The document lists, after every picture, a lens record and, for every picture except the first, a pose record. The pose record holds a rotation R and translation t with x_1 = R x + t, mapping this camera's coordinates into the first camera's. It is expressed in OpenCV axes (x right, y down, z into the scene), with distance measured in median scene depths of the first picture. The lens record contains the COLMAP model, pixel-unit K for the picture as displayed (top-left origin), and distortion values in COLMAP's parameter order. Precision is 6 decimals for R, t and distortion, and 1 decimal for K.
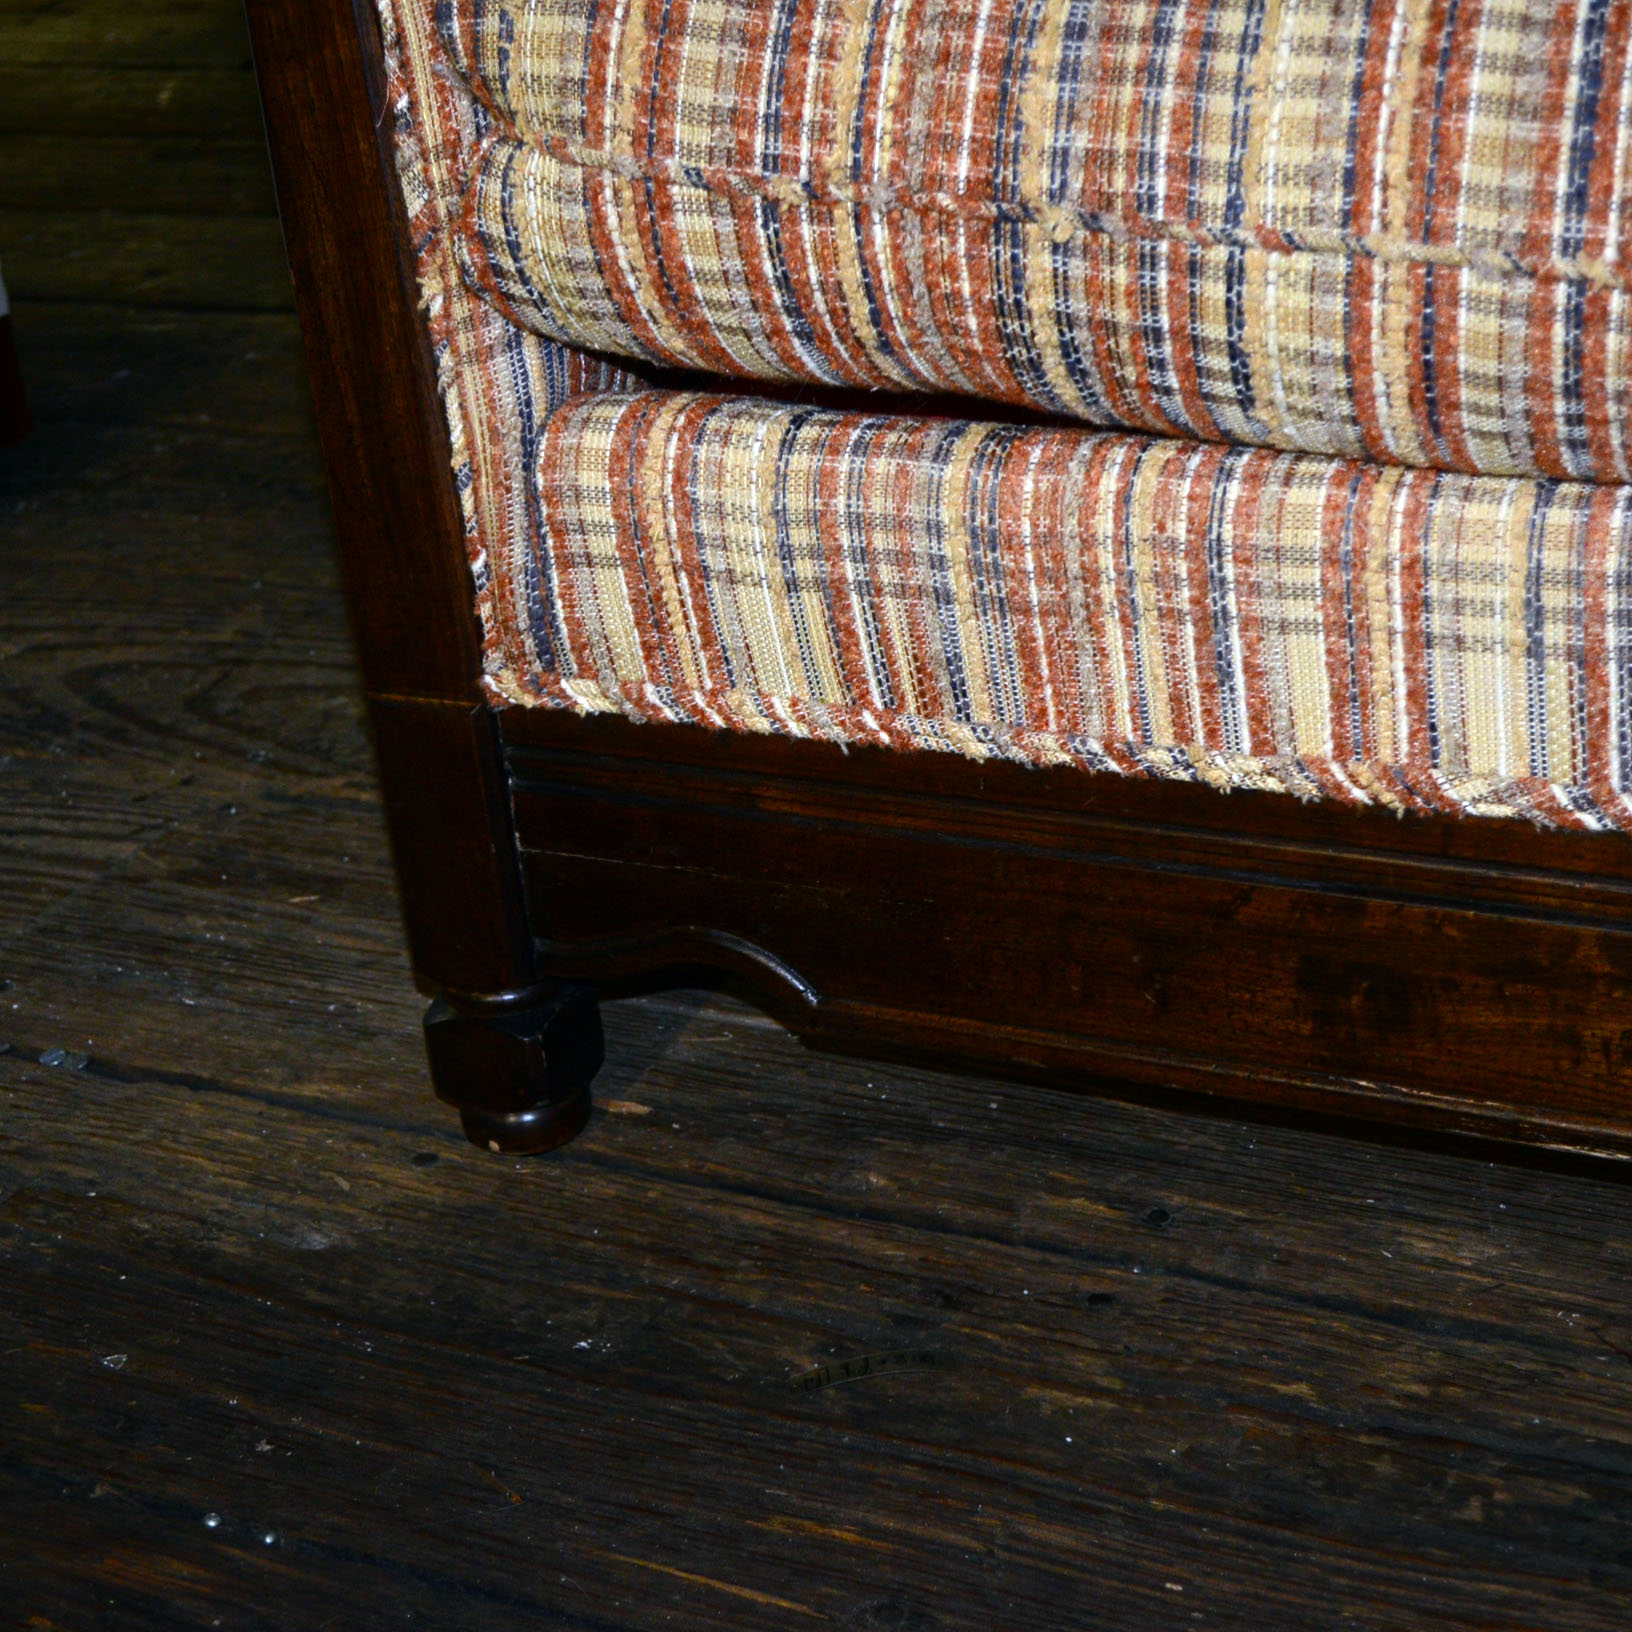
lens RADIAL K [[3307.1, 0, 815.3], [0, 3307.1, 839.1], [0, 0, 1]] dist [-0.013866, -0.057620]
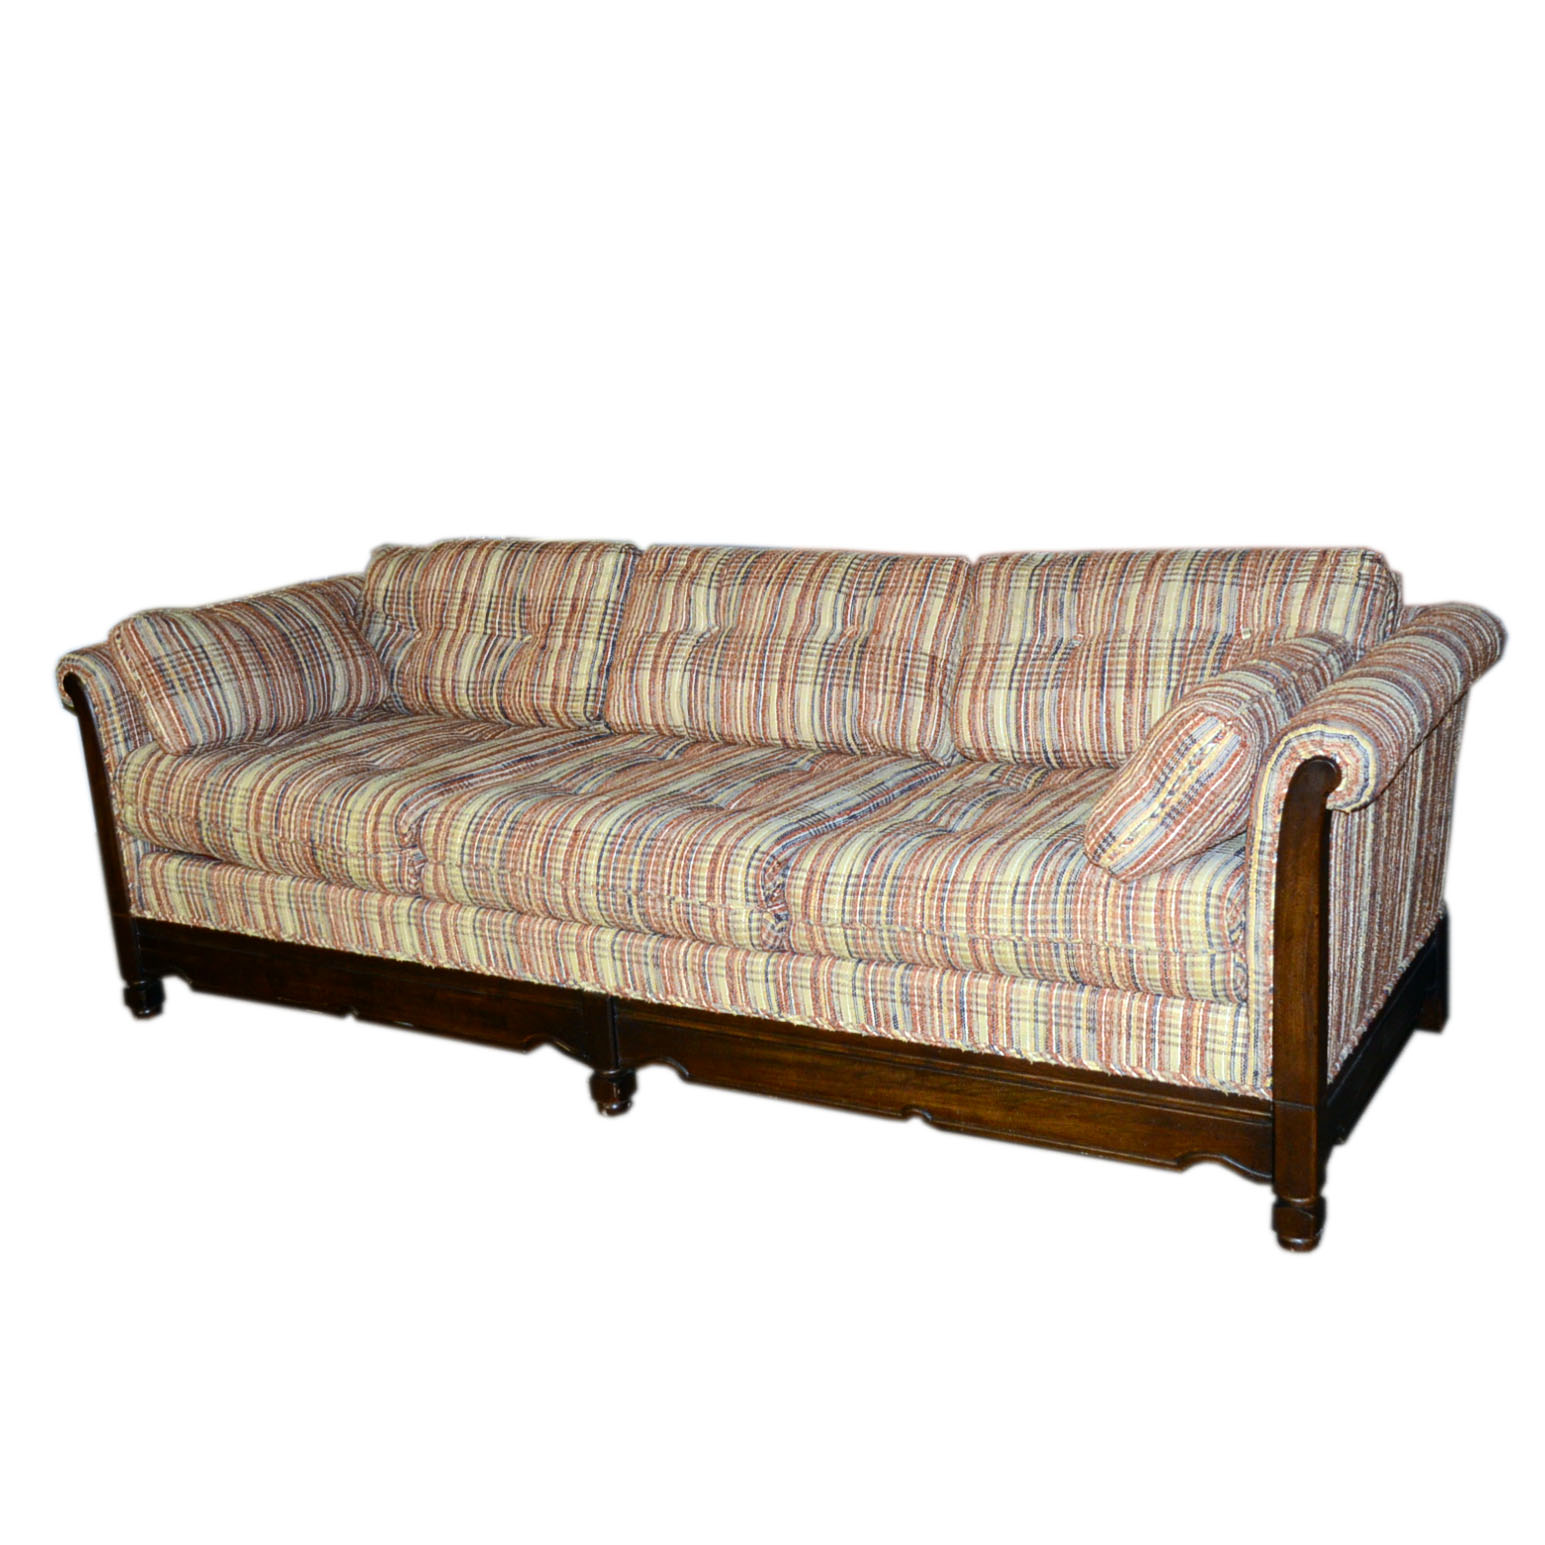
lens RADIAL K [[1939.1, 0, 771.4], [0, 1939.1, 728.7], [0, 0, 1]] dist [-0.028187, -0.004380]
pose [[0.997184, 0.043771, -0.060889, 1.103413], [-0.055044, 0.978669, -0.197931, 0.220020], [0.050926, 0.200725, 0.978323, -1.945436]]
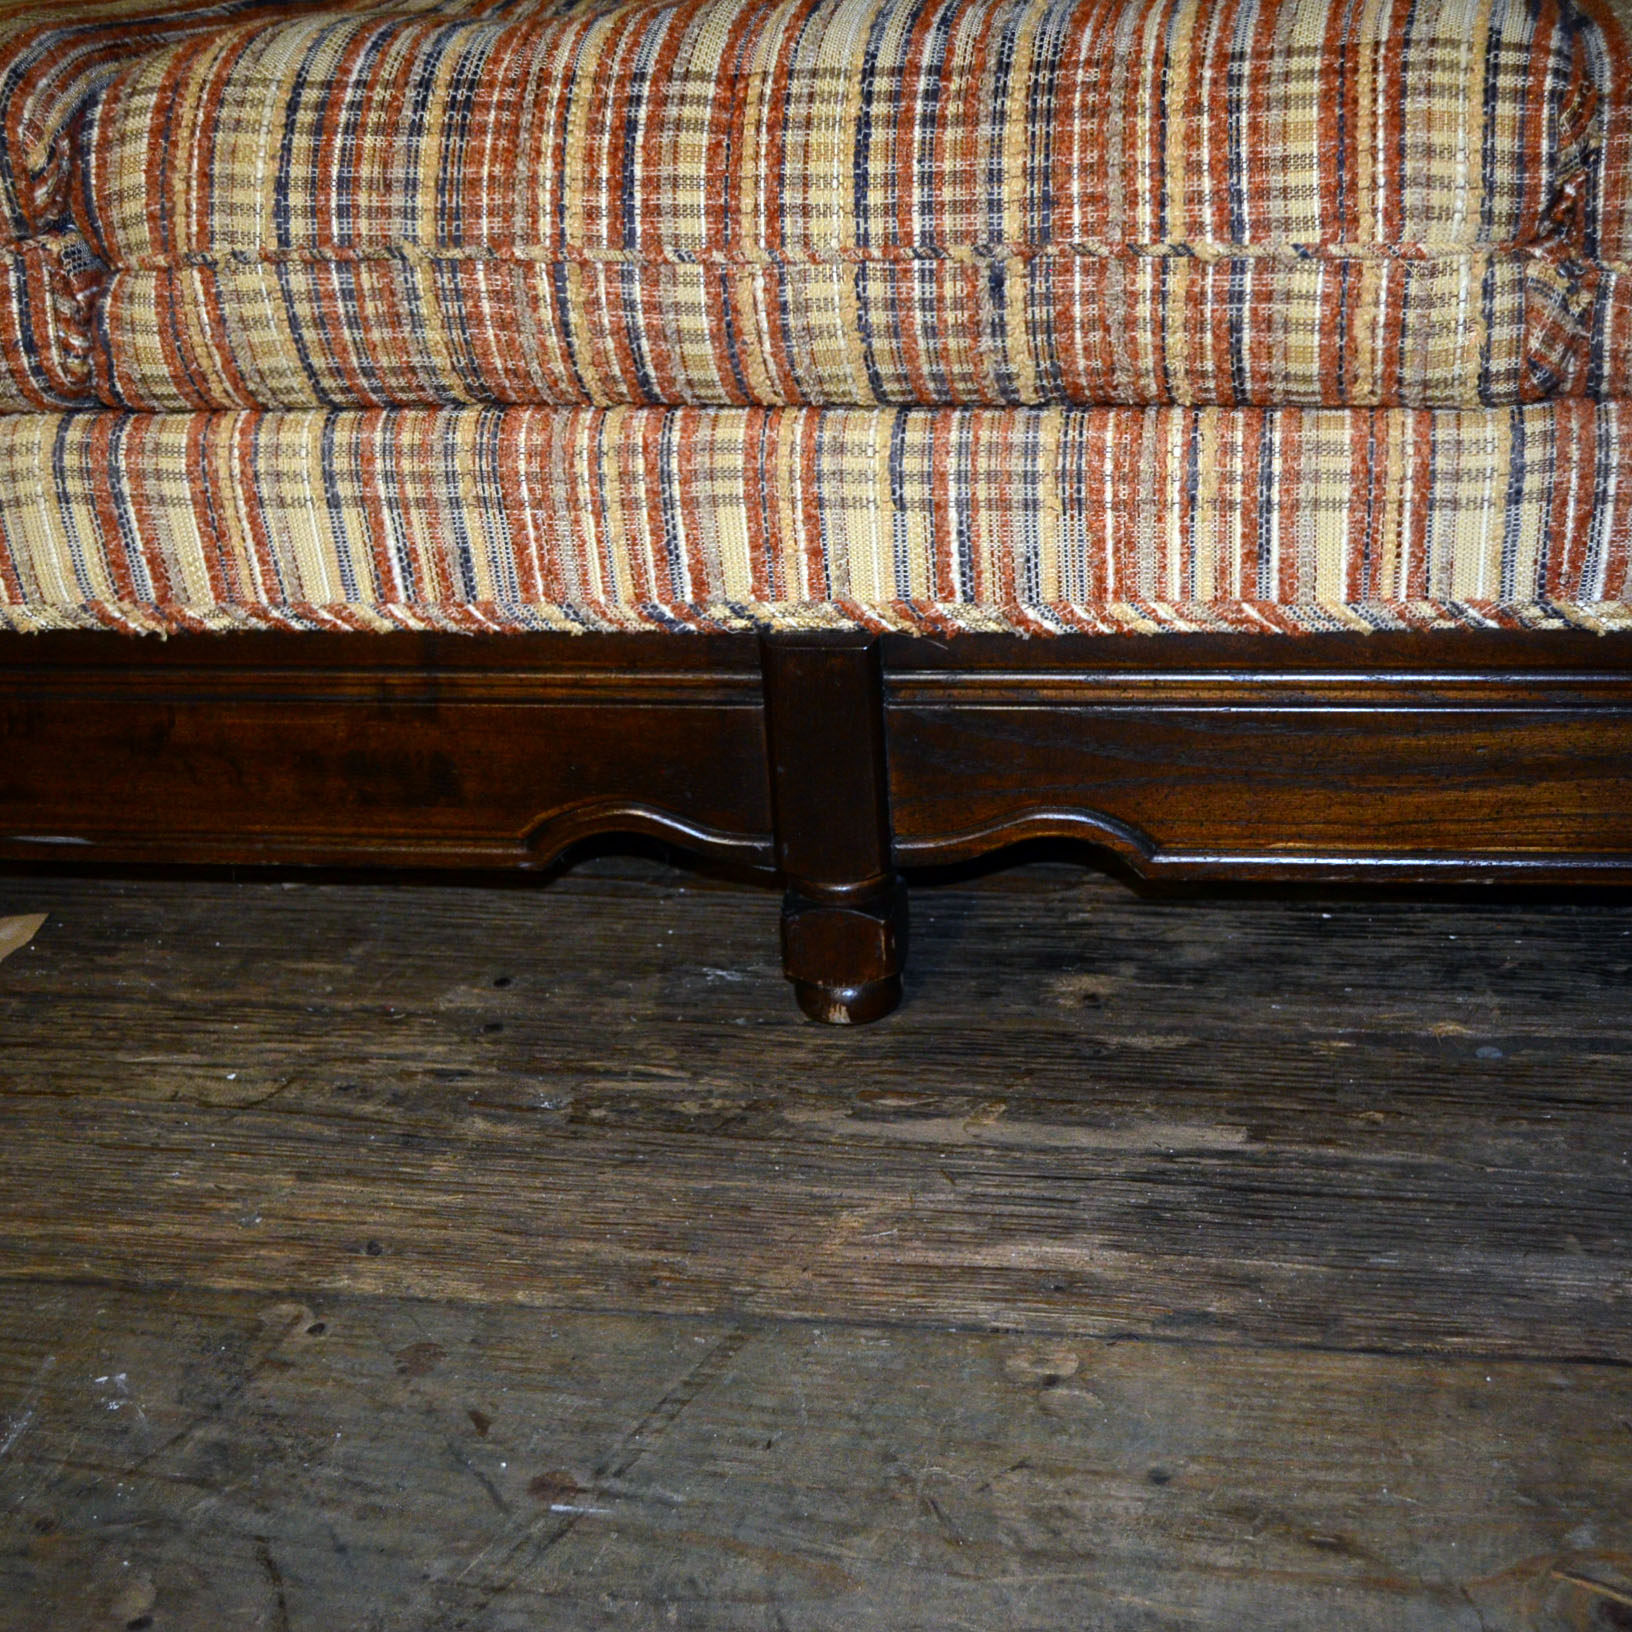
lens RADIAL K [[2661.9, 0, 852.6], [0, 2661.9, 835.8], [0, 0, 1]] dist [-0.017151, 0.000375]
pose [[0.957743, -0.076965, 0.277137, 0.417768], [0.092030, 0.994881, -0.041748, 0.193843], [-0.272505, 0.065488, 0.959923, -0.350724]]
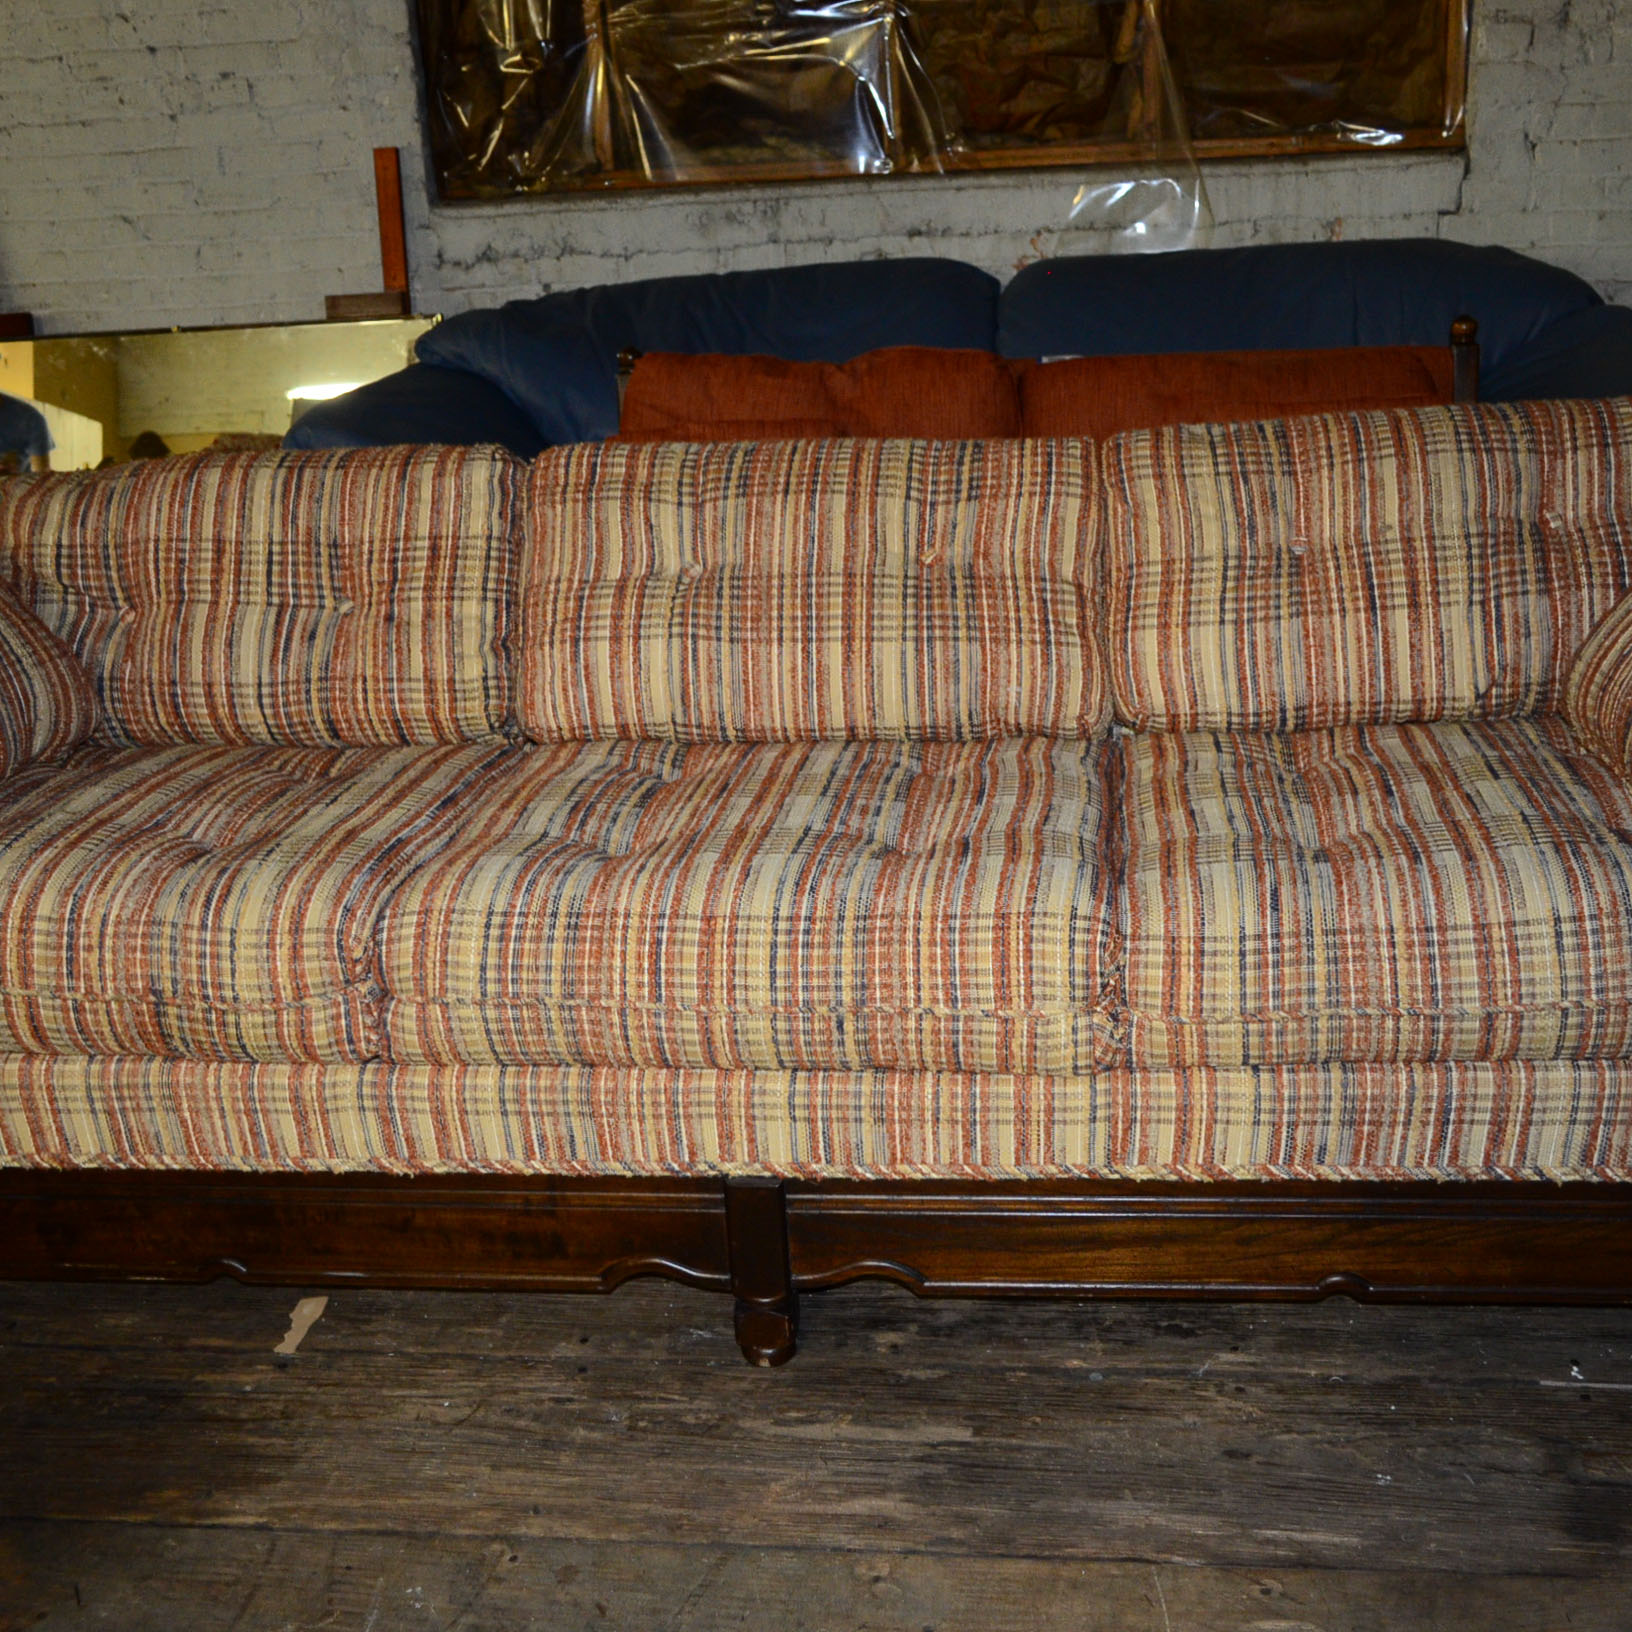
lens RADIAL K [[1990.2, 0, 848.0], [0, 1990.2, 821.1], [0, 0, 1]] dist [-0.017431, 0.030444]
pose [[0.937516, -0.068706, 0.341091, 0.250487], [0.113330, 0.987150, -0.112655, -0.035021], [-0.328968, 0.144272, 0.933255, -0.892849]]
